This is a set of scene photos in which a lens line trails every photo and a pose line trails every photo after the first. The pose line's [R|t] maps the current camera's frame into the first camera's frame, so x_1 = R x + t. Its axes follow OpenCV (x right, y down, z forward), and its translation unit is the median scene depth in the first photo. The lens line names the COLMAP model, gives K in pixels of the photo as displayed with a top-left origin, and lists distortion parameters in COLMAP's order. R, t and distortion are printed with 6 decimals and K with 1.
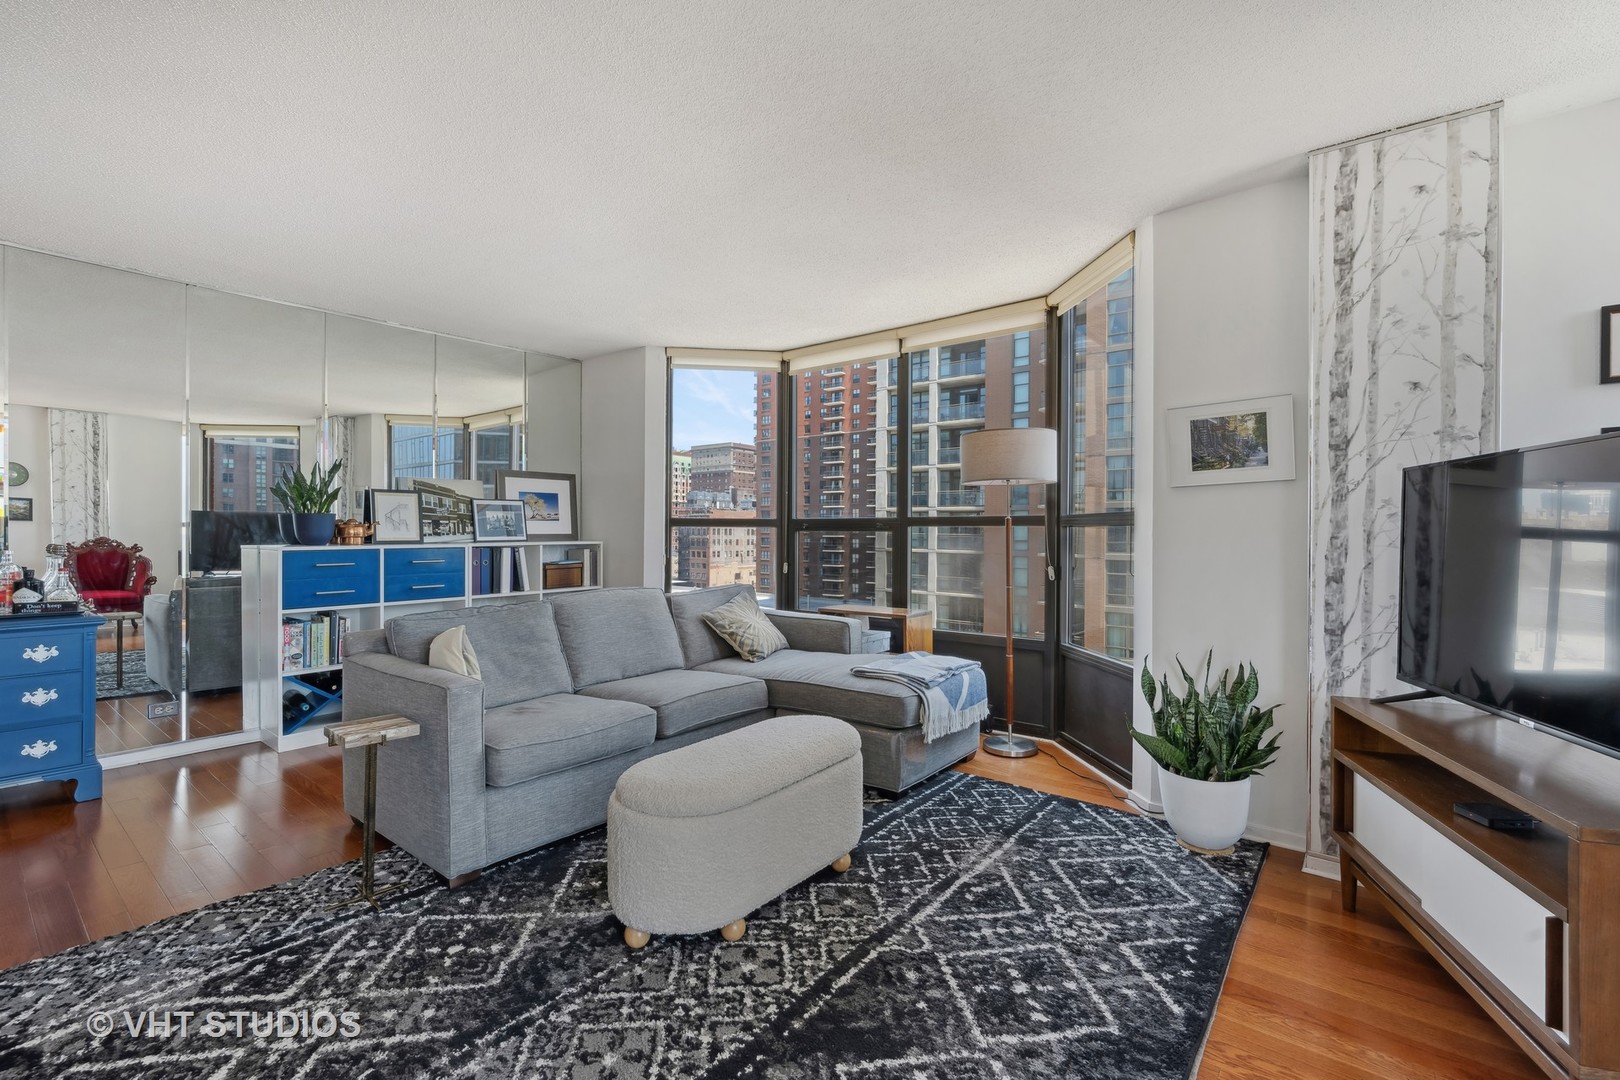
lens RADIAL K [[694.9, 0, 799.3], [0, 694.9, 533.0], [0, 0, 1]] dist [-0.005198, 0.002409]
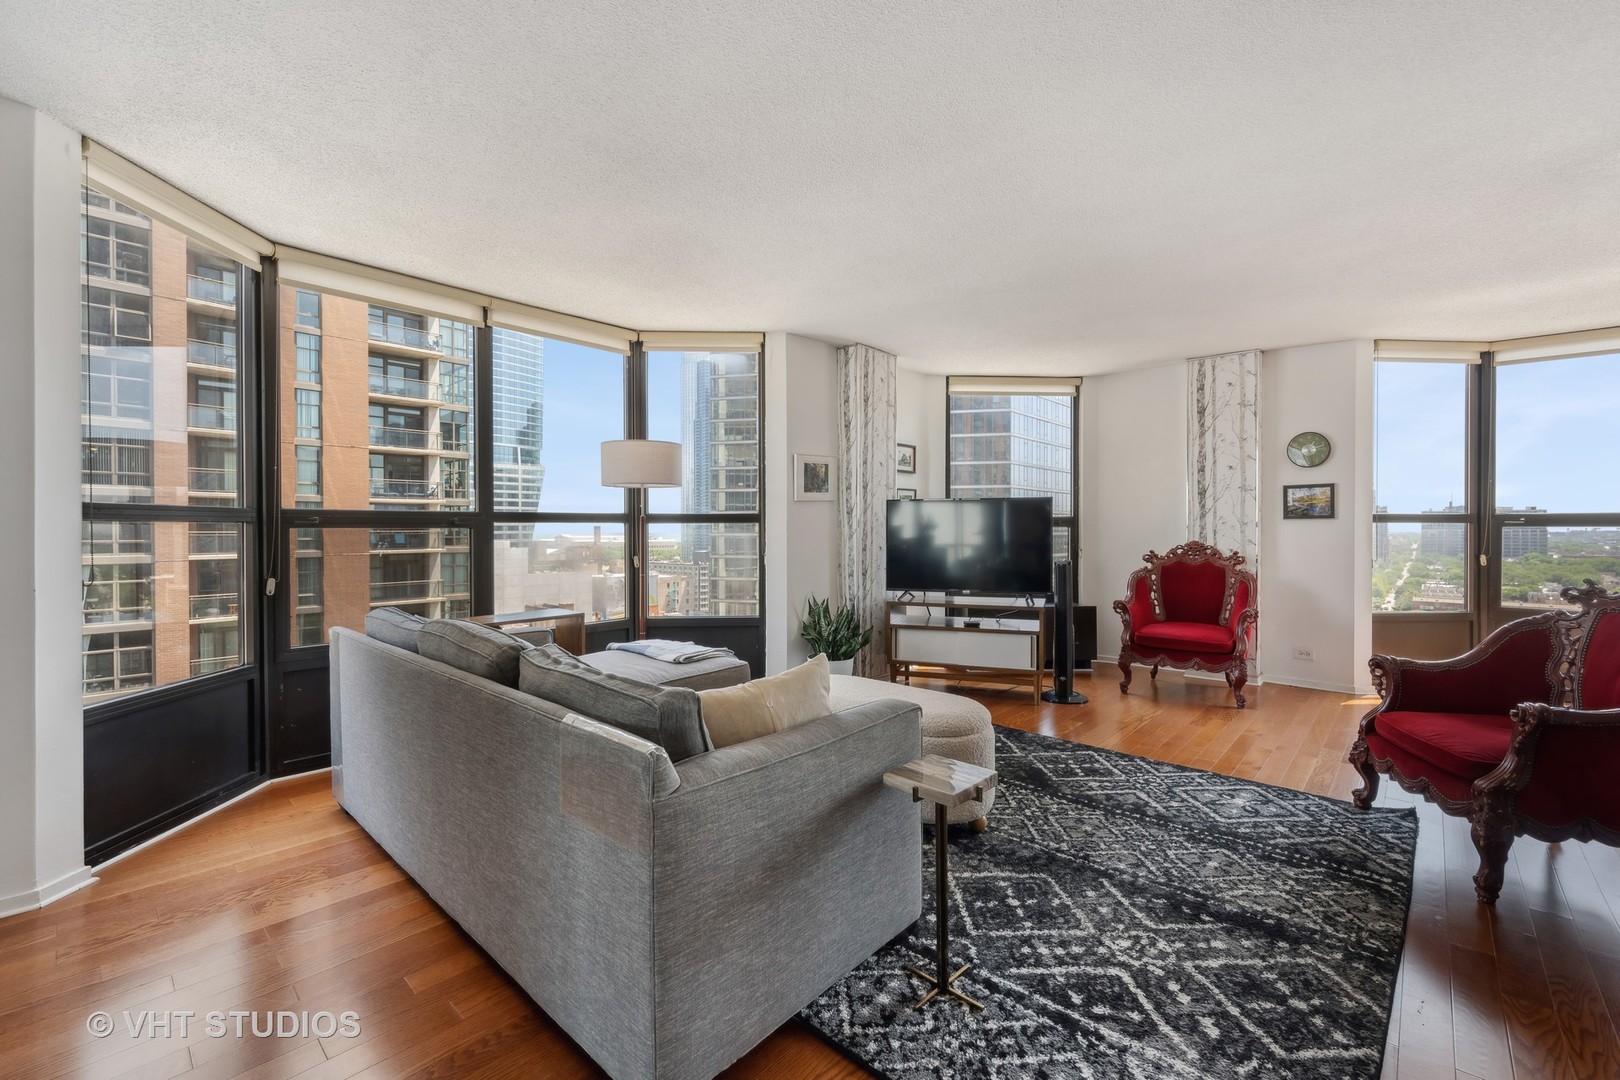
lens RADIAL K [[694.9, 0, 798.4], [0, 694.9, 531.5], [0, 0, 1]] dist [-0.005198, 0.002409]
pose [[0.062141, -0.008787, 0.998029, -1.734088], [0.003413, 0.999957, 0.008591, -0.009228], [-0.998062, 0.002873, 0.062168, 1.356489]]
